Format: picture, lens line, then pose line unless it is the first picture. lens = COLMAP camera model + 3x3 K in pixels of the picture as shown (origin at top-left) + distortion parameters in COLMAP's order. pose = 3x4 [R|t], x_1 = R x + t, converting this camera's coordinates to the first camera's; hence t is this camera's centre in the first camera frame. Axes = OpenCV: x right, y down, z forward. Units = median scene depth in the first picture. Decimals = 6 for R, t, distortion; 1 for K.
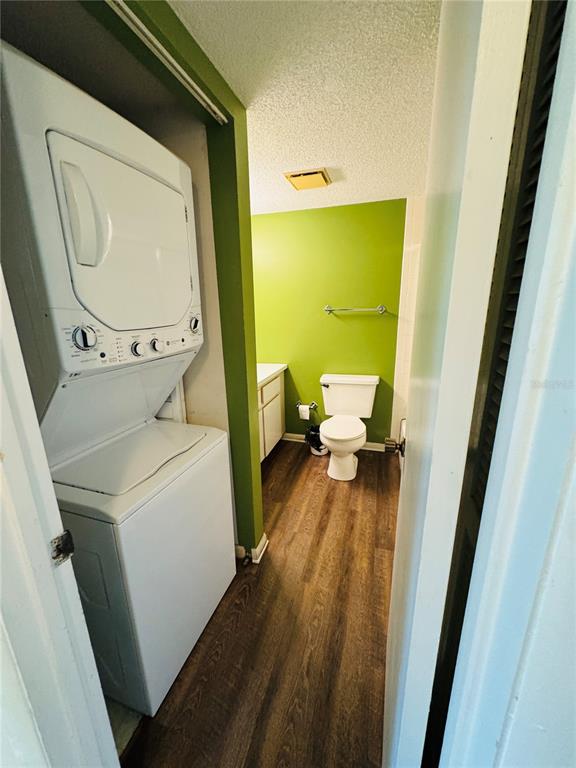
lens RADIAL K [[306.9, 0, 285.5], [0, 306.9, 383.9], [0, 0, 1]] dist [0.002944, 0.000075]
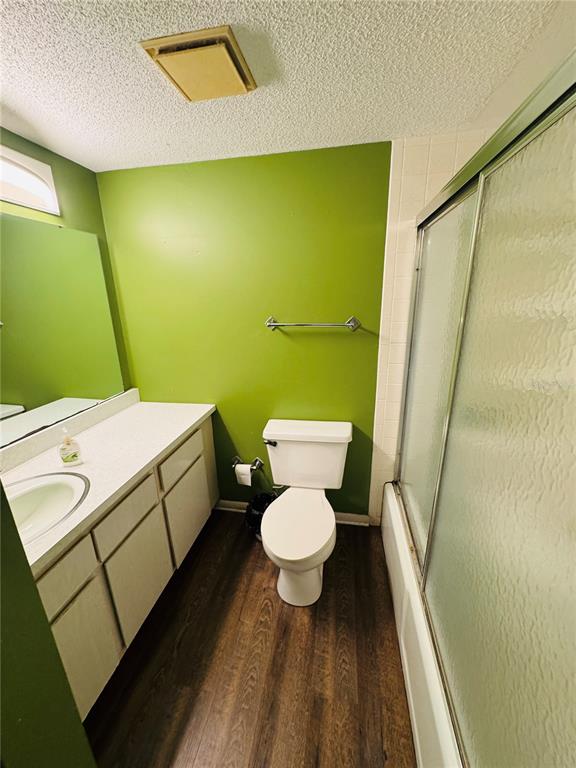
lens RADIAL K [[306.9, 0, 287.3], [0, 306.9, 383.6], [0, 0, 1]] dist [0.002944, 0.000075]
pose [[0.992539, -0.036248, 0.116418, 0.097553], [0.032691, 0.998943, 0.032322, -0.145892], [-0.117467, -0.028275, 0.992674, 0.379556]]
